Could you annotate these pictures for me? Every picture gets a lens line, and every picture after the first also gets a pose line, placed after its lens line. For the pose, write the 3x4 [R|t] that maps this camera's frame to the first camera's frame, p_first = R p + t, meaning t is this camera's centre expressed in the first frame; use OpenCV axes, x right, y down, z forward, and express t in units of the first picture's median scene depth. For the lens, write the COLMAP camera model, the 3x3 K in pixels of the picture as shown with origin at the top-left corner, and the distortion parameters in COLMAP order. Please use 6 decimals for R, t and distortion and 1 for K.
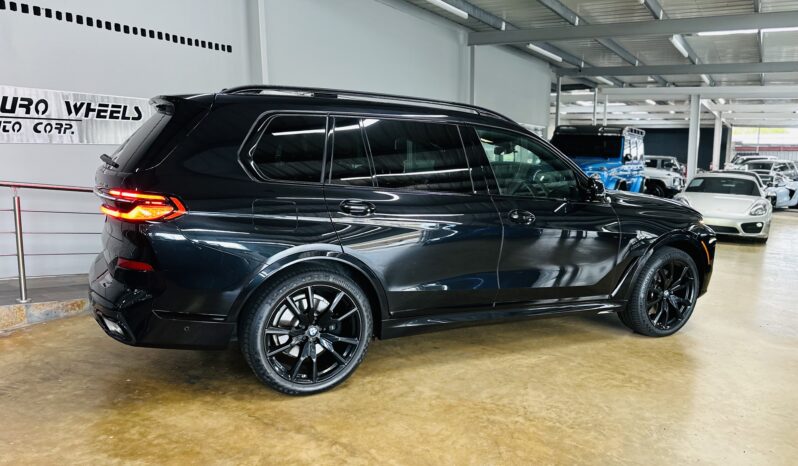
lens RADIAL K [[600.4, 0, 400.3], [0, 600.4, 205.1], [0, 0, 1]] dist [0.031614, -0.009849]
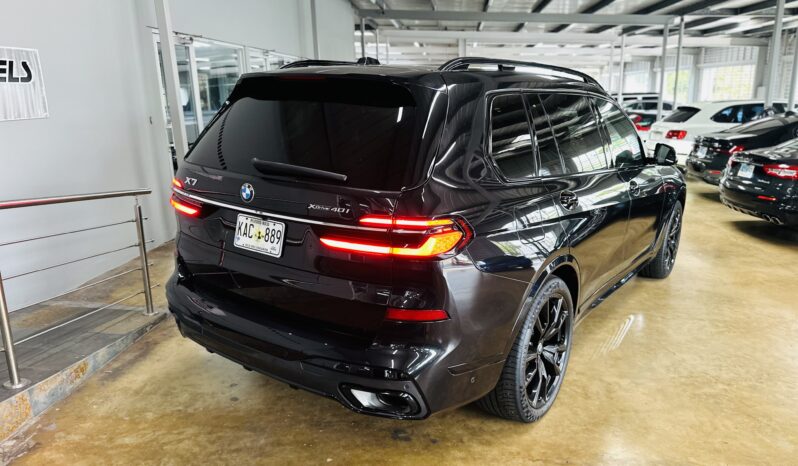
lens RADIAL K [[600.4, 0, 400.3], [0, 600.4, 205.1], [0, 0, 1]] dist [0.031614, -0.009849]
pose [[0.881149, -0.107850, 0.460375, -0.706764], [0.057458, 0.990847, 0.122149, -0.112039], [-0.469335, -0.081179, 0.879281, 0.341159]]
